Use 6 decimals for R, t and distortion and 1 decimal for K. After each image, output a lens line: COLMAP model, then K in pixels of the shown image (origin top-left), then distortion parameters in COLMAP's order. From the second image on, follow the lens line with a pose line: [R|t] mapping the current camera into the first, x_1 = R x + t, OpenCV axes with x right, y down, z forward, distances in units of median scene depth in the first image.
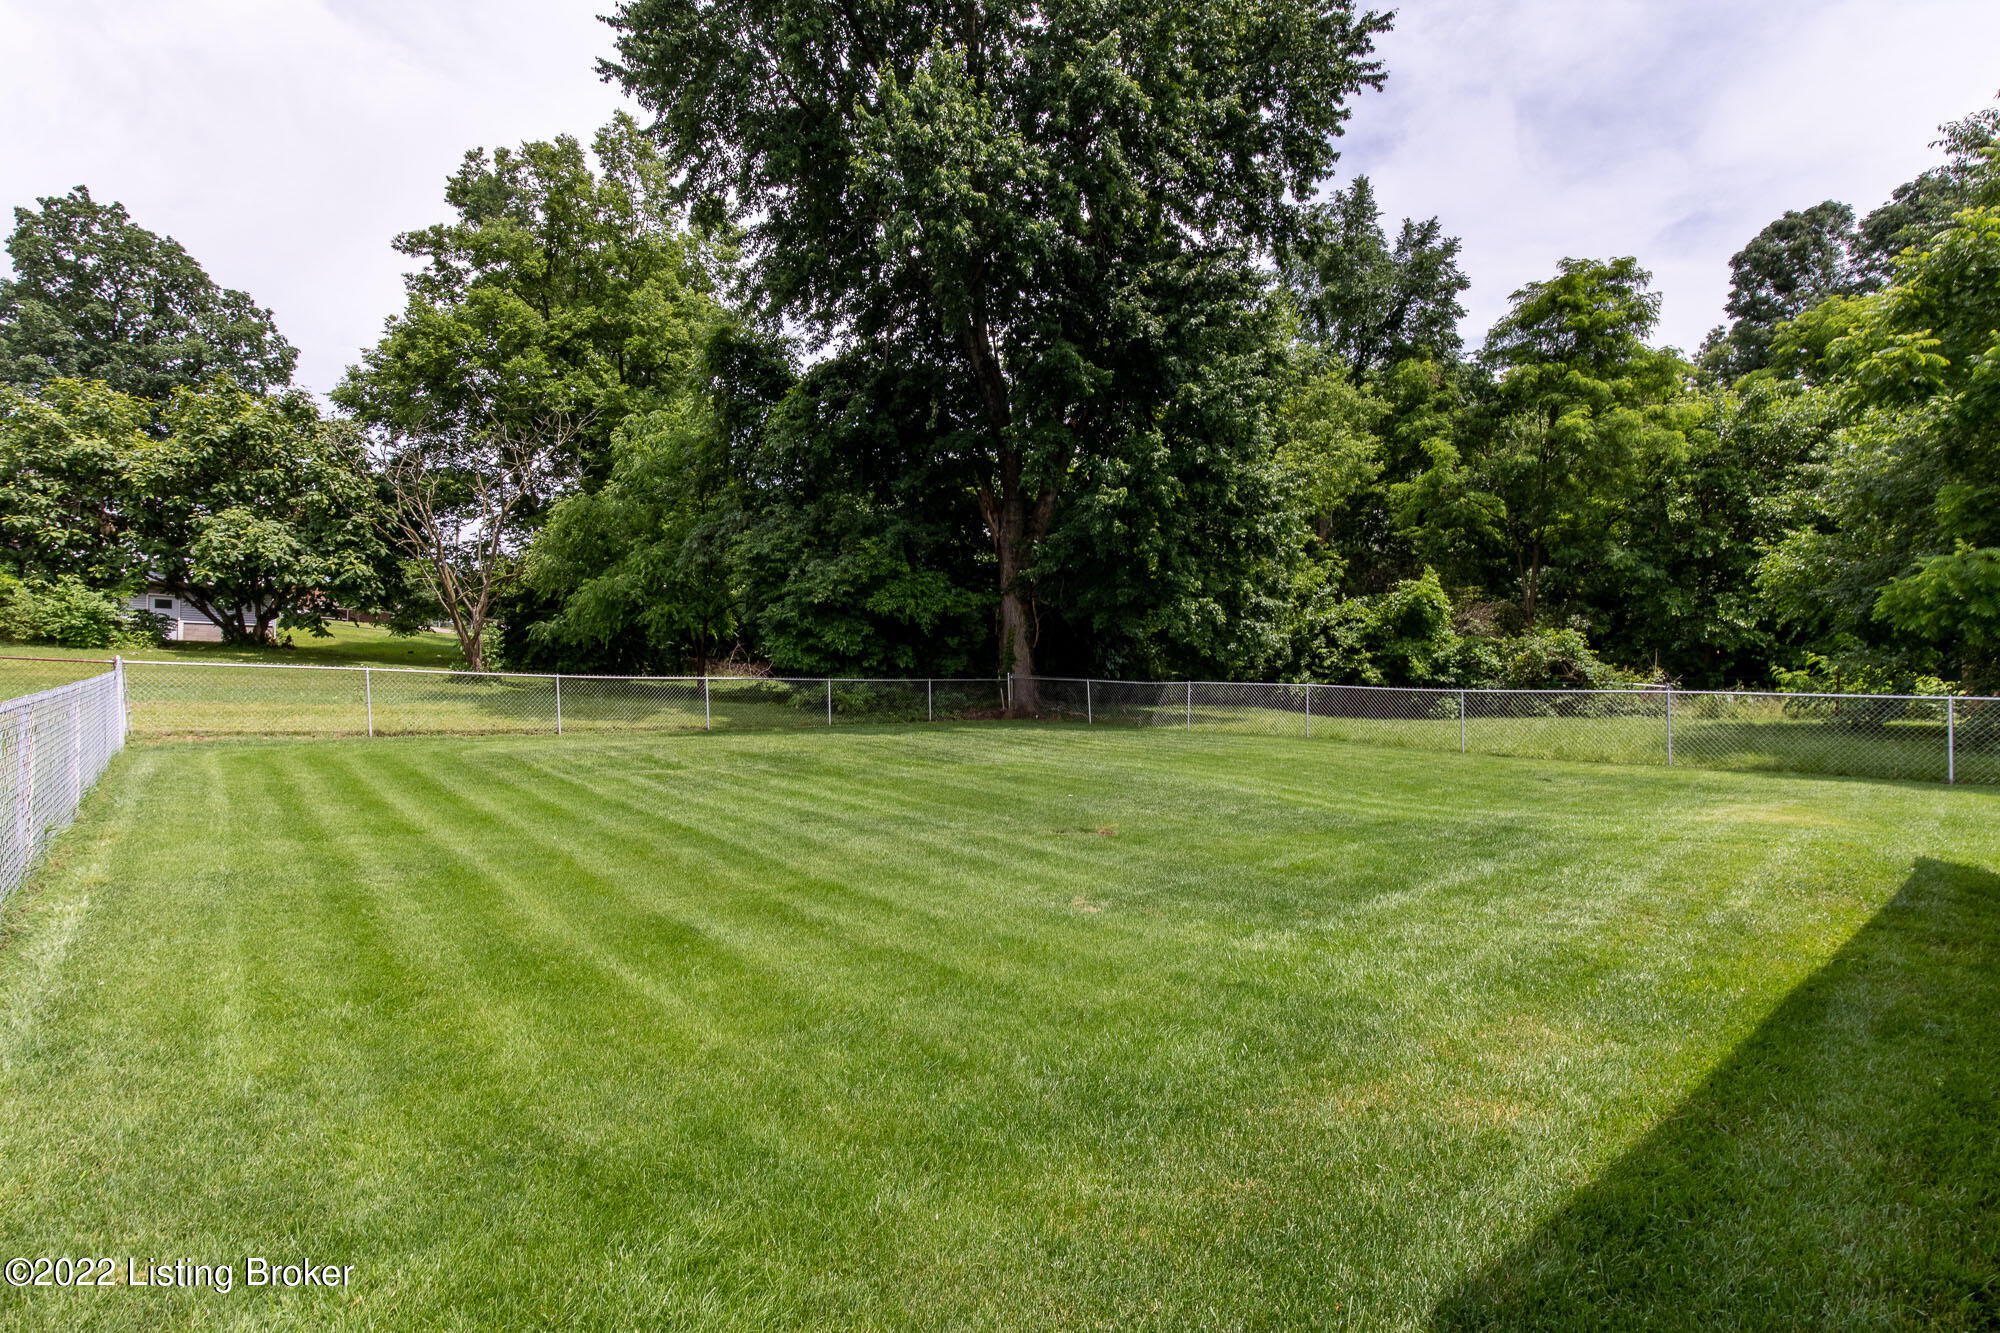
lens RADIAL K [[912.7, 0, 1005.6], [0, 912.7, 676.1], [0, 0, 1]] dist [-0.002780, -0.000051]
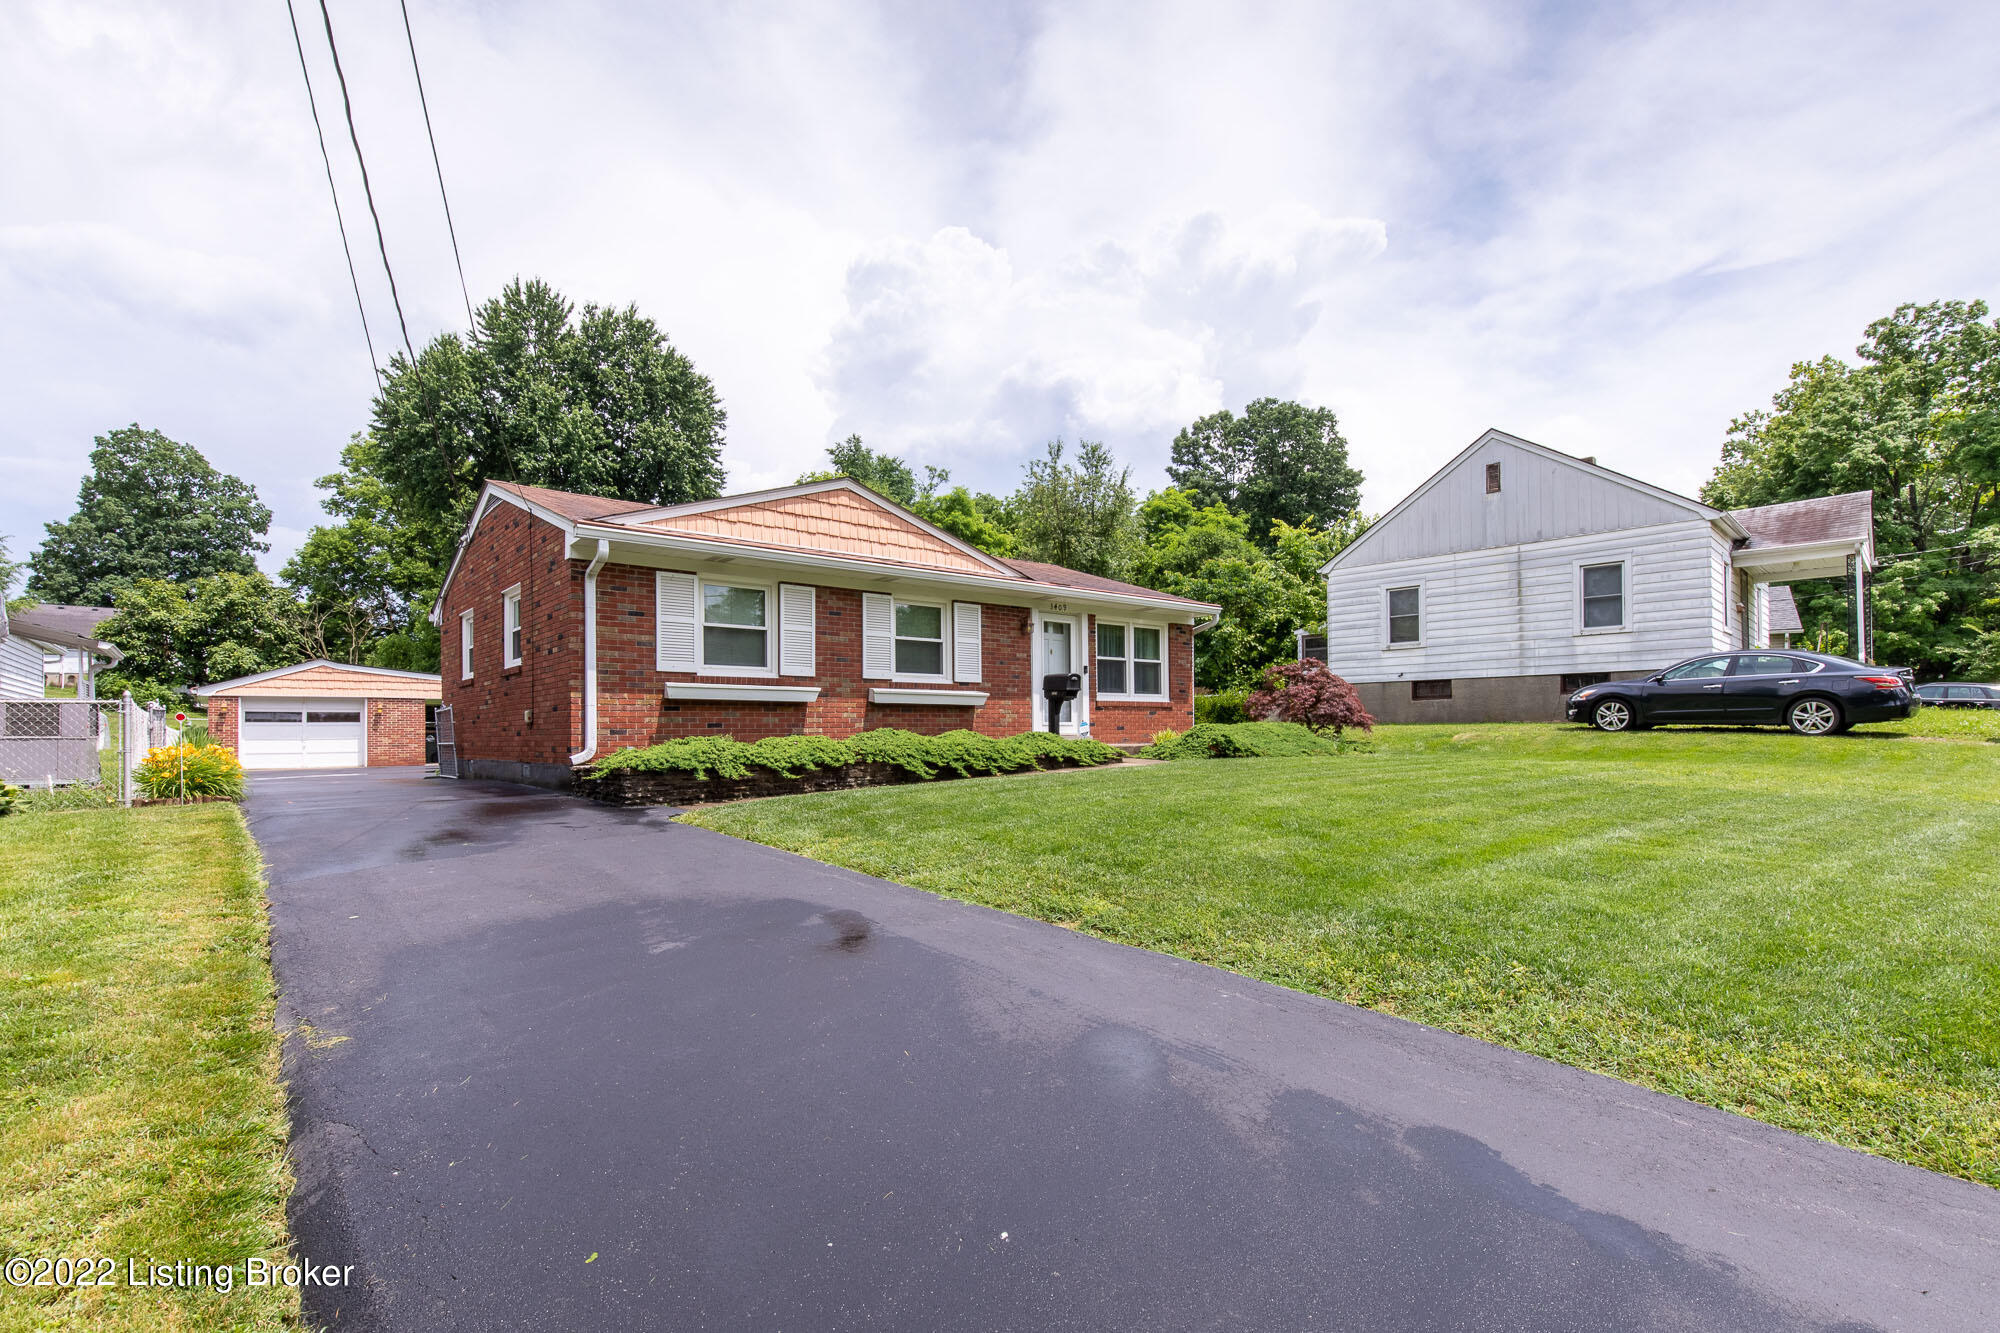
lens RADIAL K [[912.7, 0, 965.1], [0, 912.7, 722.4], [0, 0, 1]] dist [-0.002780, -0.000051]
pose [[0.999438, -0.012622, -0.031055, 0.849720], [0.012598, 0.999920, -0.000964, 0.014887], [0.031065, 0.000572, 0.999517, -0.971234]]
